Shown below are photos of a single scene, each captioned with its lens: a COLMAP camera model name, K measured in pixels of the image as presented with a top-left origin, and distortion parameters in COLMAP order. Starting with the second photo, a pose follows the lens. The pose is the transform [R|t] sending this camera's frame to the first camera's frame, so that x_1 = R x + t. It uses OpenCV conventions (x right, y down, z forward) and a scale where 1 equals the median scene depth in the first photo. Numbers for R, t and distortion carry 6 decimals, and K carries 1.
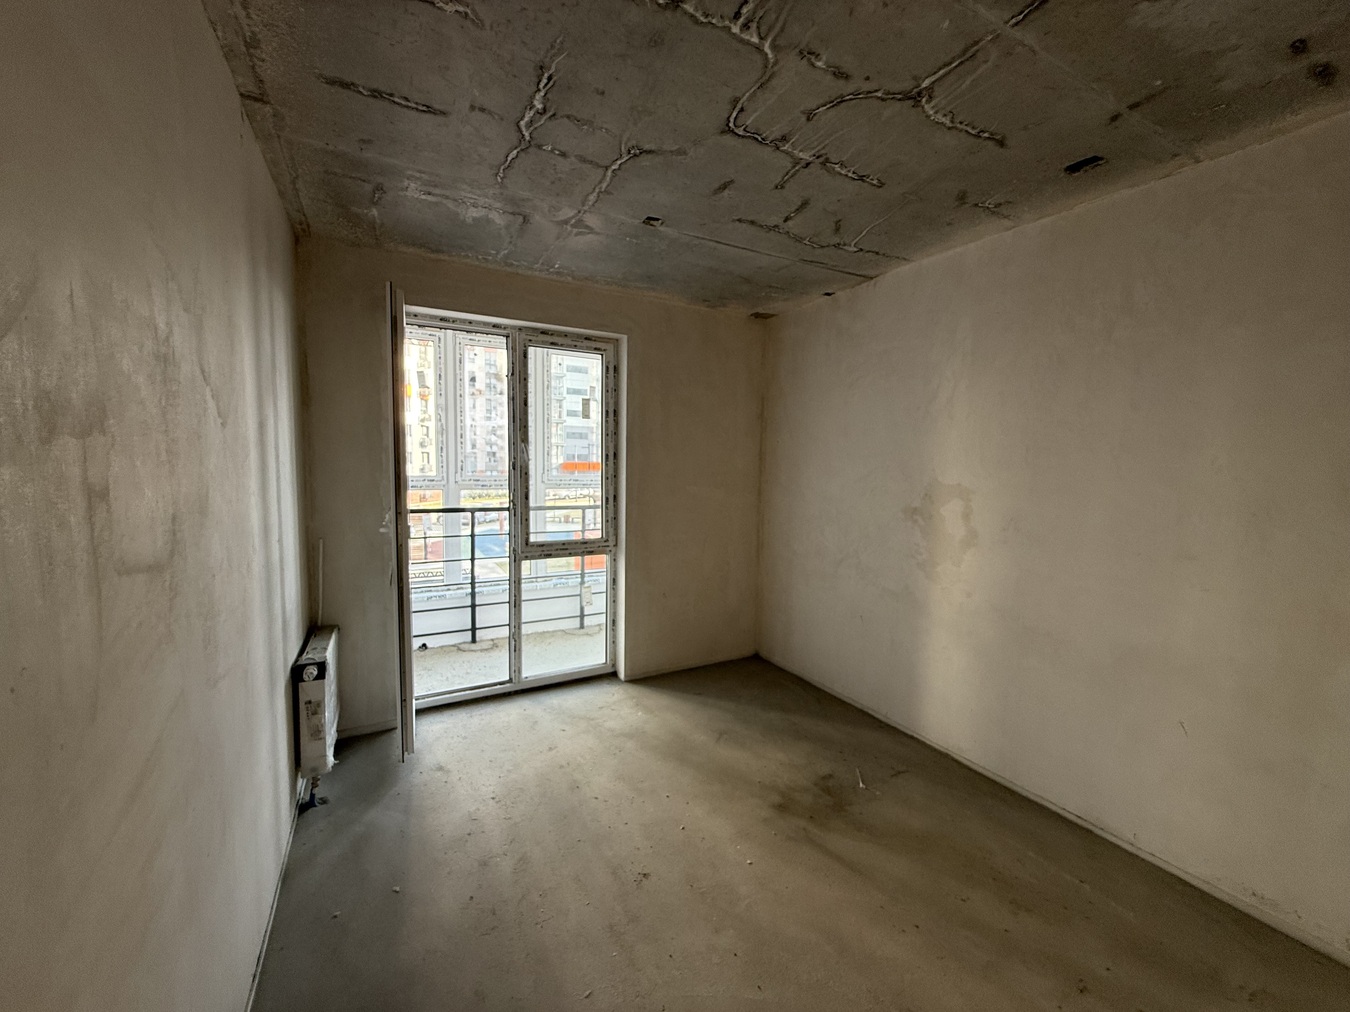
lens RADIAL K [[540.1, 0, 671.3], [0, 540.1, 502.4], [0, 0, 1]] dist [-0.000814, -0.000011]
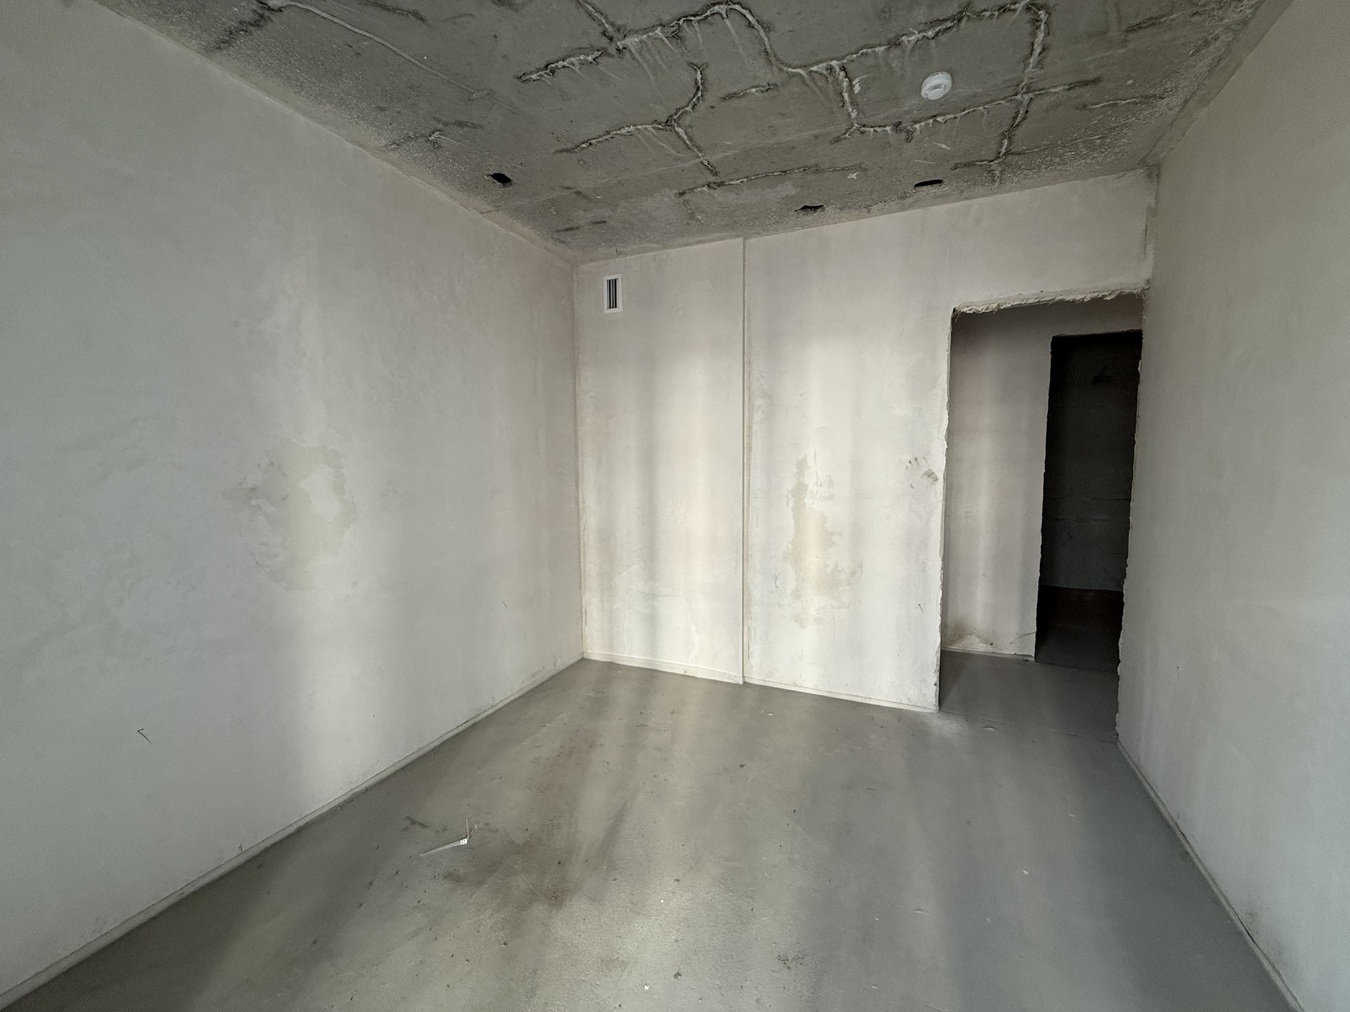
lens RADIAL K [[540.1, 0, 671.3], [0, 540.1, 502.4], [0, 0, 1]] dist [-0.000814, -0.000011]
pose [[-0.604011, -0.080767, 0.792873, -0.394096], [0.058594, 0.987659, 0.145246, -0.040864], [-0.794819, 0.134187, -0.591824, 1.181767]]
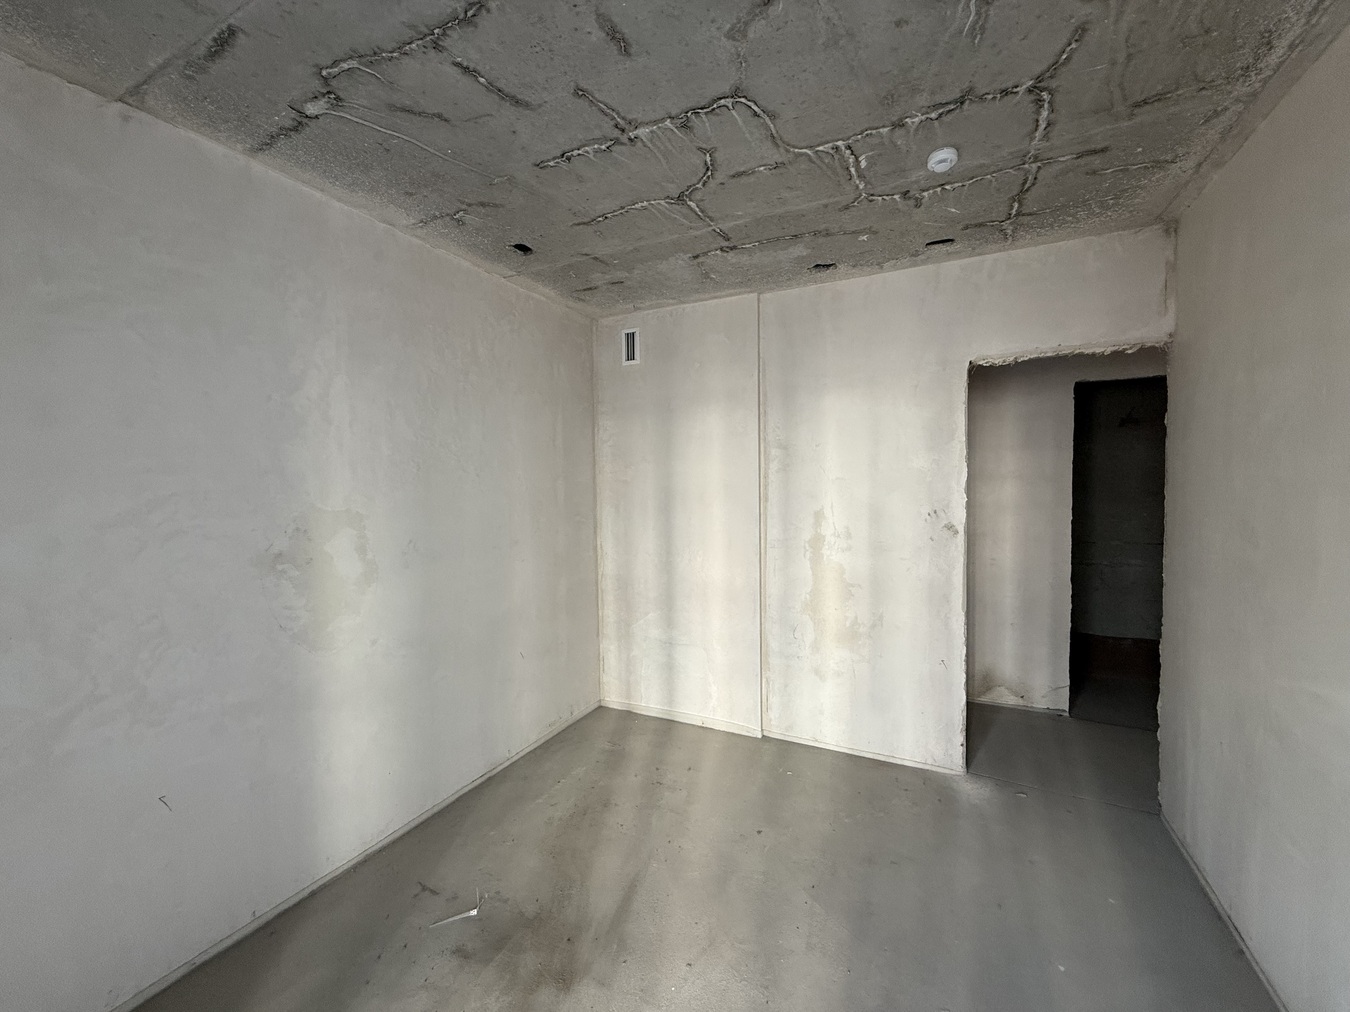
lens RADIAL K [[537.2, 0, 670.9], [0, 537.2, 501.9], [0, 0, 1]] dist [-0.000296, -0.000041]
pose [[-0.568586, -0.038876, 0.821704, -0.399615], [0.065490, 0.993573, 0.092324, -0.093697], [-0.820013, 0.106308, -0.562386, 1.161789]]
